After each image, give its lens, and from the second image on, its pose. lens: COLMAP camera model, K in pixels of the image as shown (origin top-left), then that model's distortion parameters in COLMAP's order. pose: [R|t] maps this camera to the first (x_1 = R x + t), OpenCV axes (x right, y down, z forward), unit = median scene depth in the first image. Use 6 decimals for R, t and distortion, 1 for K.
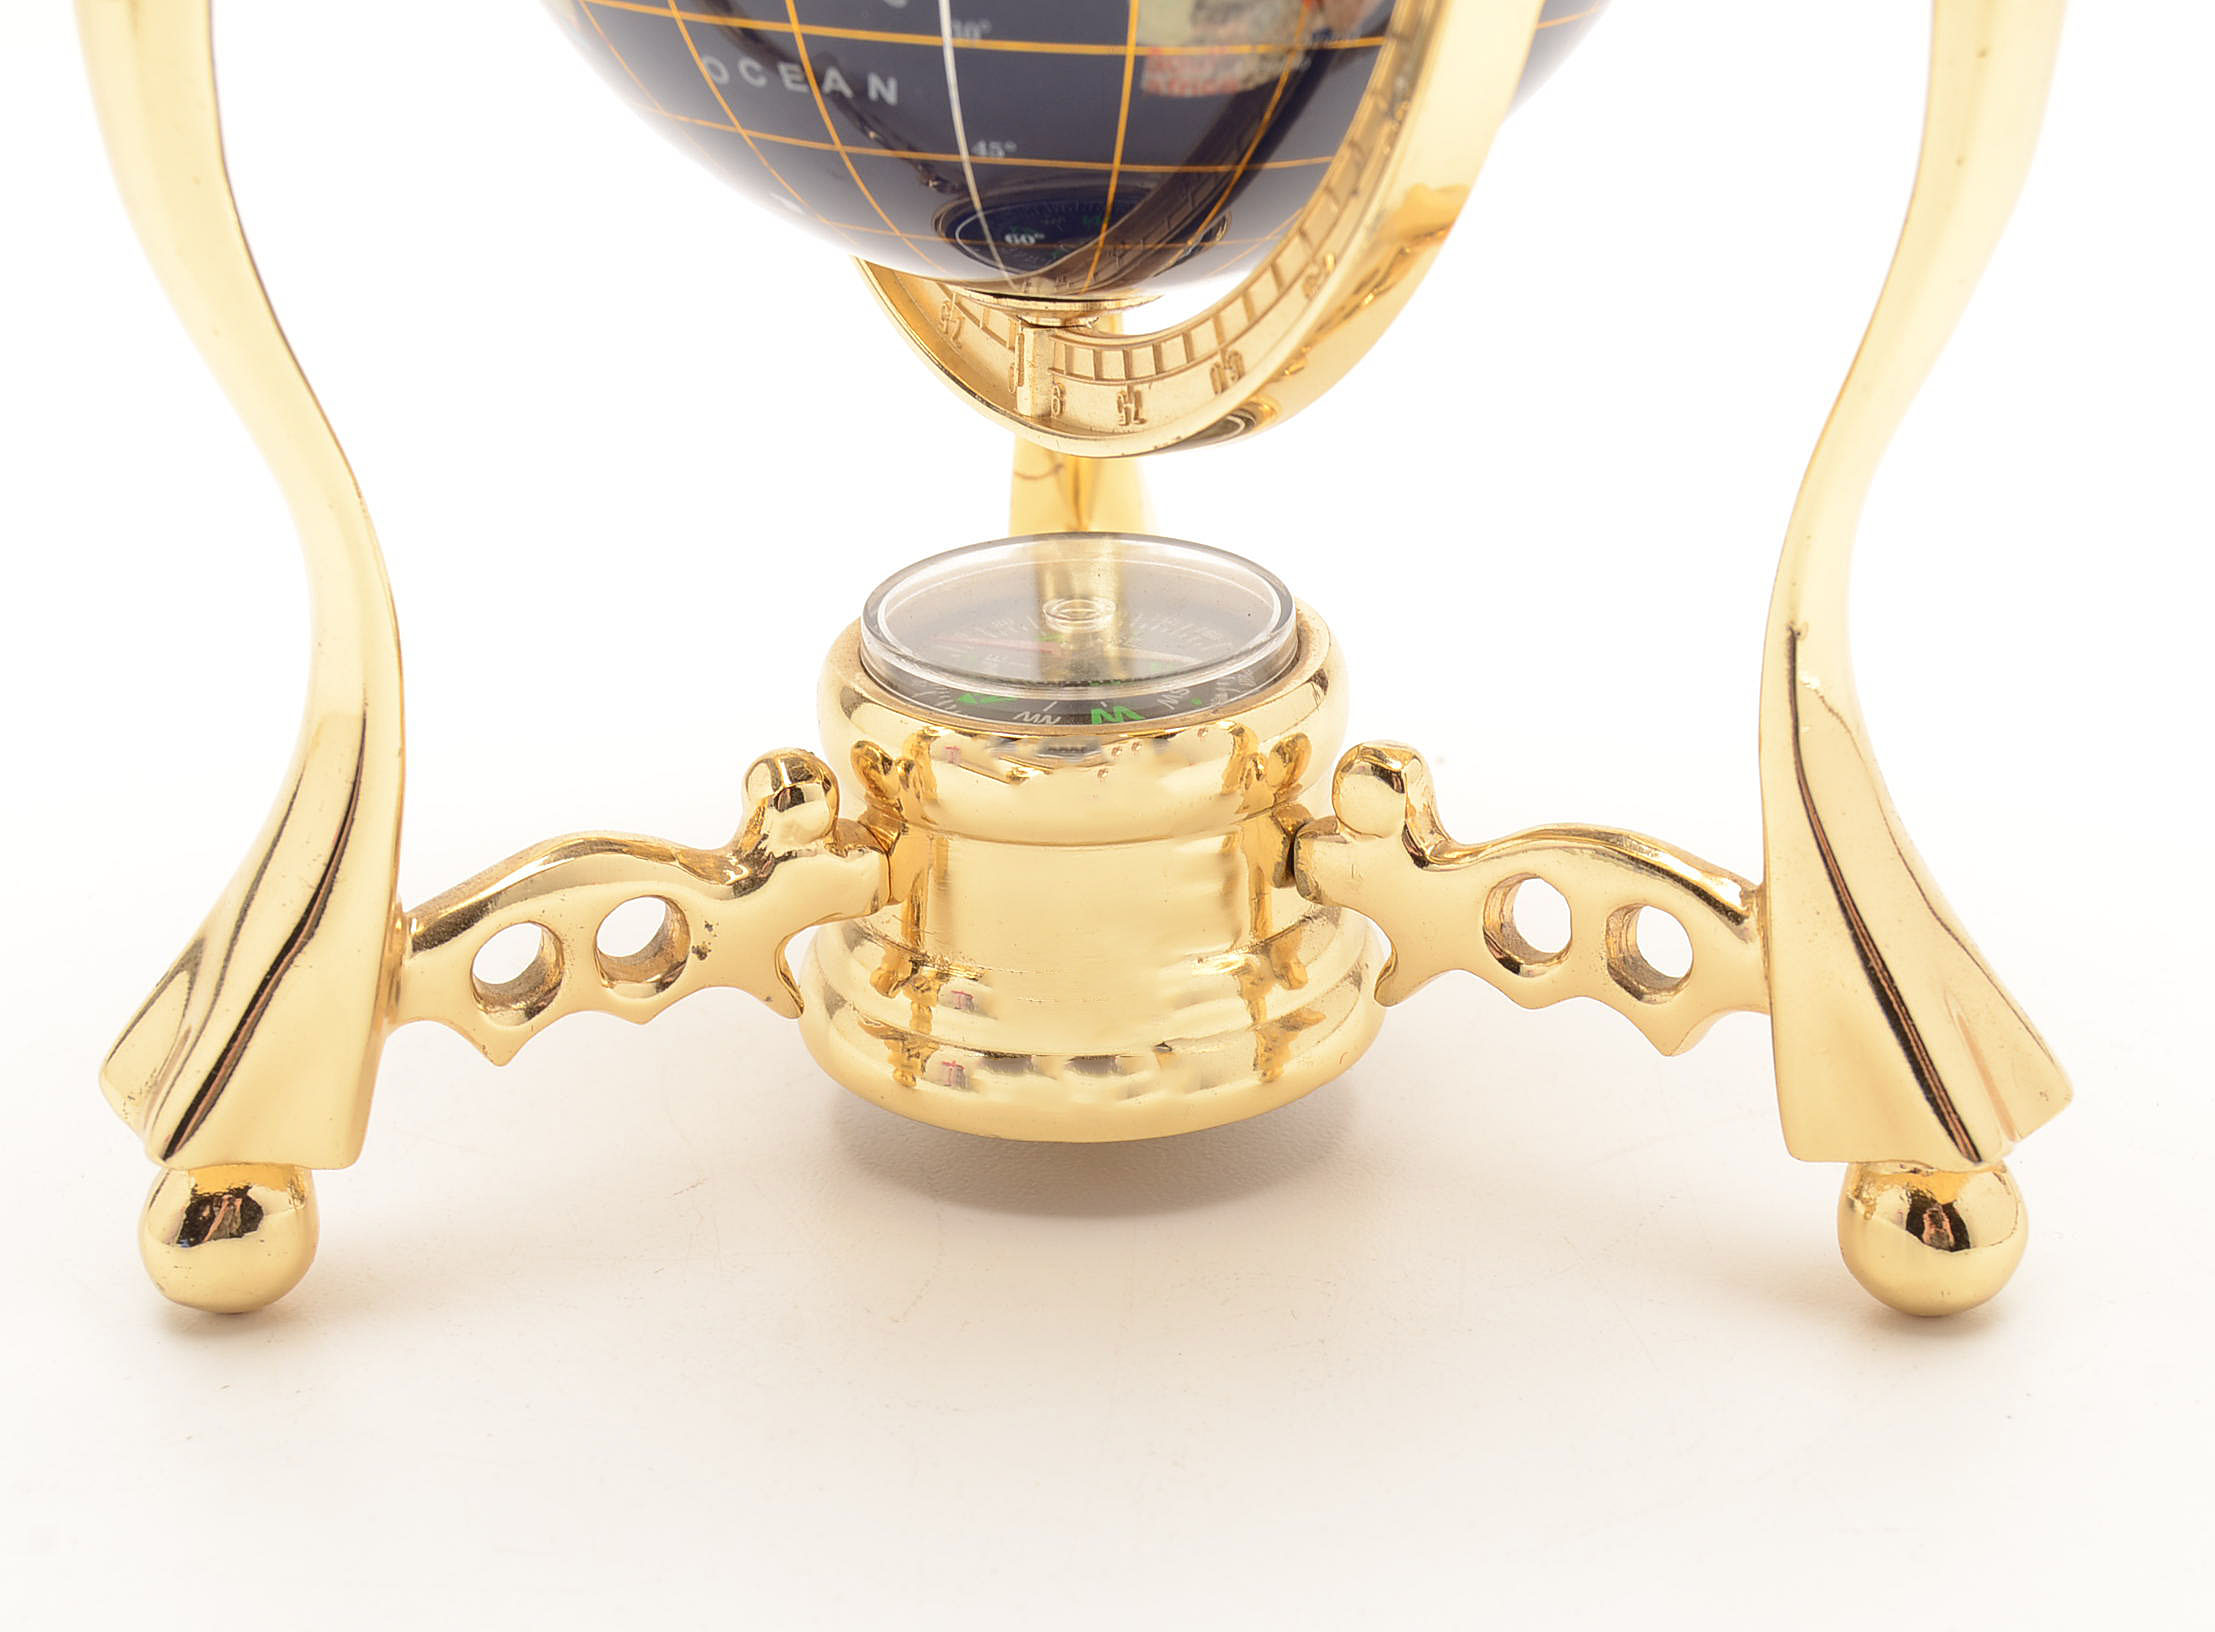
lens RADIAL K [[4219.6, 0, 1103.7], [0, 4219.6, 814.0], [0, 0, 1]] dist [-0.019750, 0.000000]
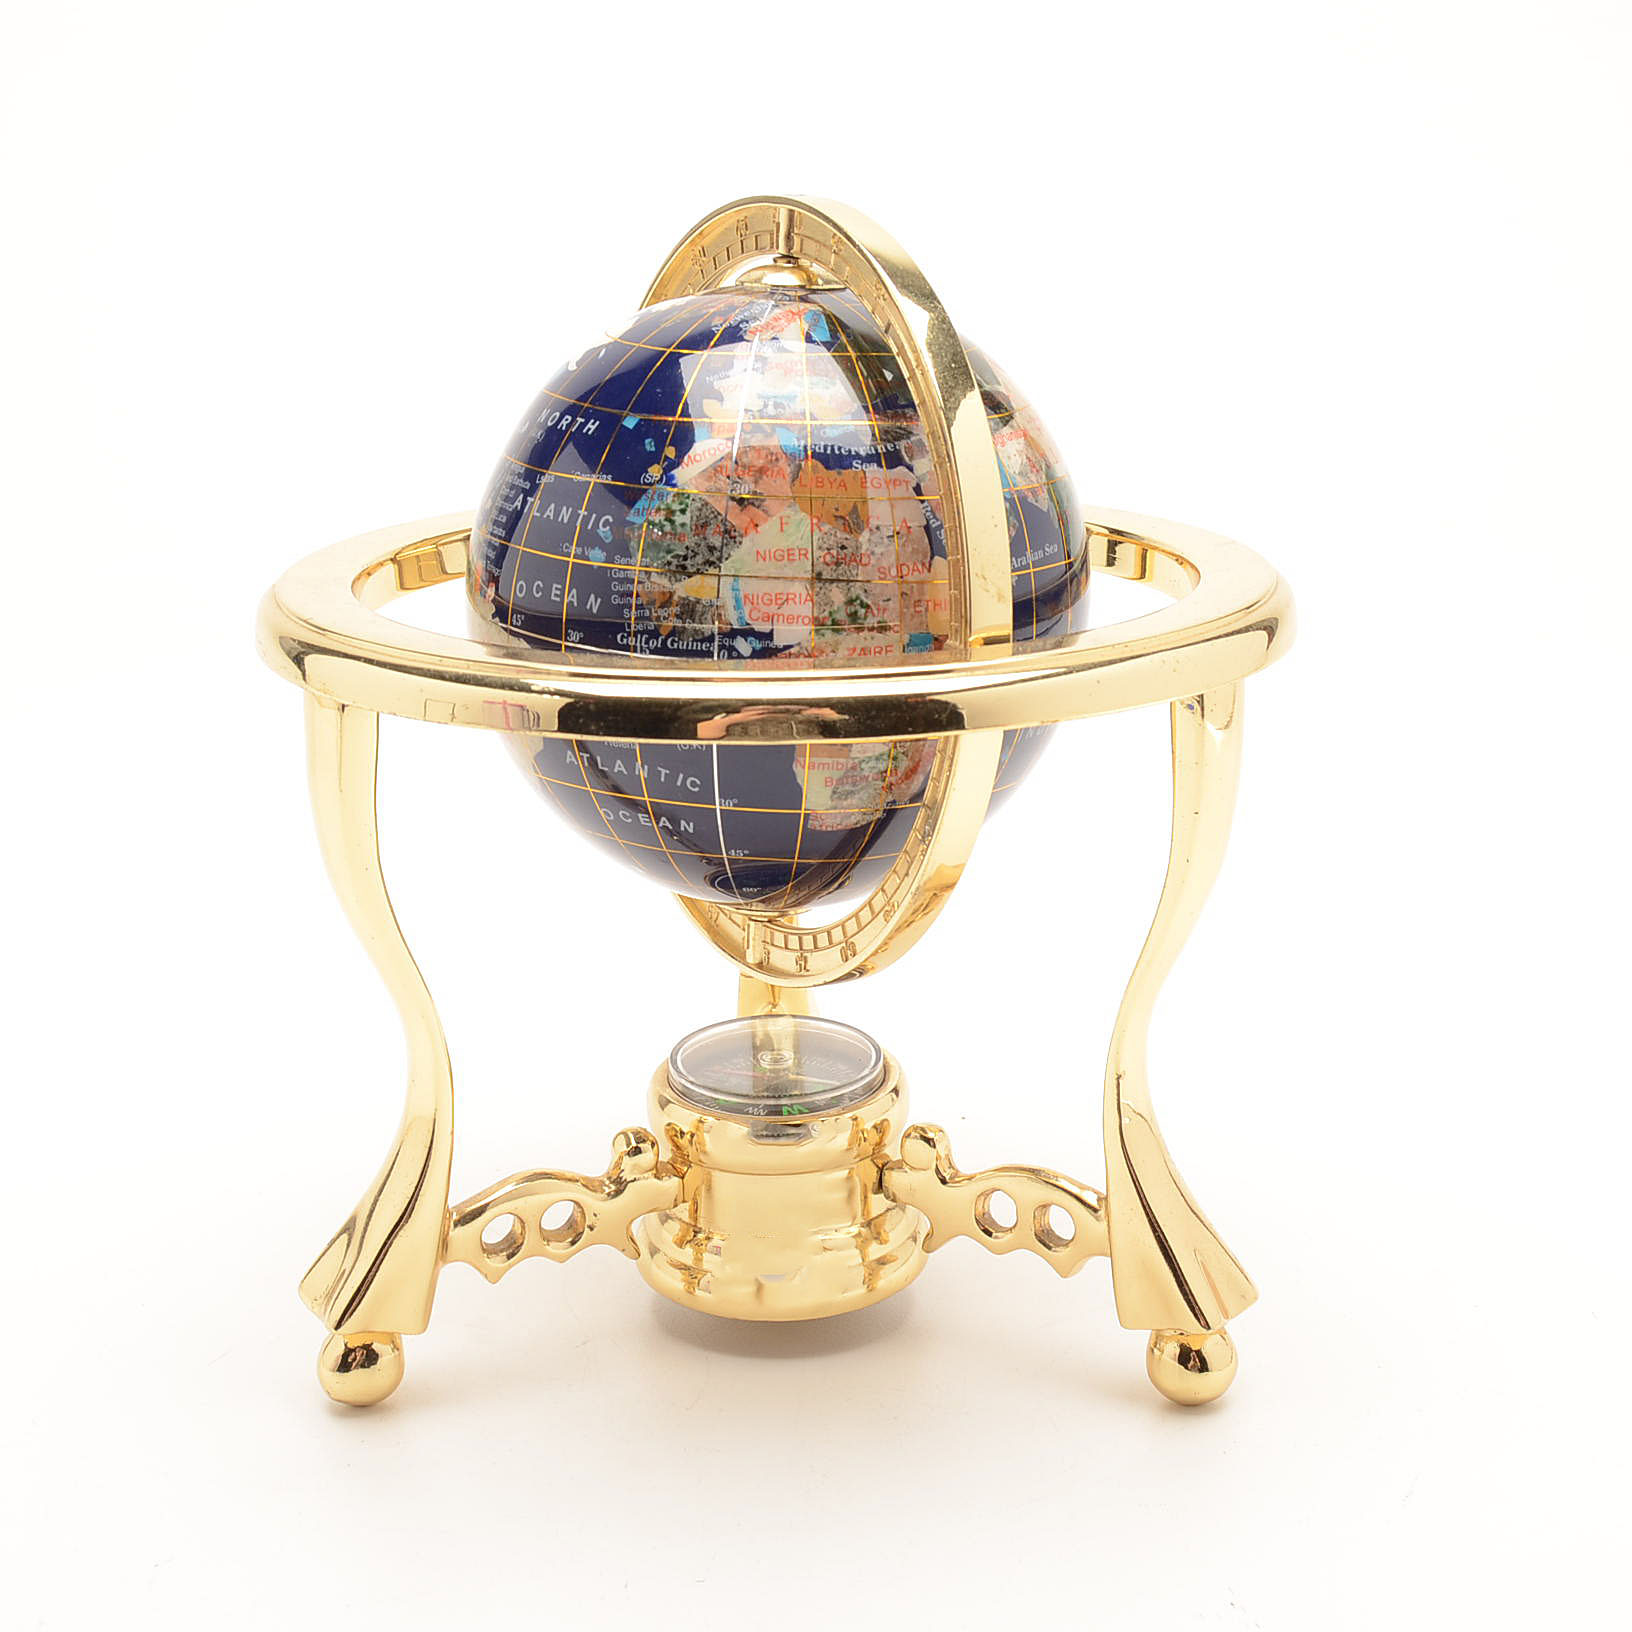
lens RADIAL K [[3181.1, 0, 822.2], [0, 3181.1, 820.2], [0, 0, 1]] dist [-0.058771, 0.000000]
pose [[0.999871, 0.000219, 0.016049, -0.008754], [0.001035, 0.996947, -0.078073, -0.044312], [-0.016017, 0.078079, 0.996818, -0.557871]]
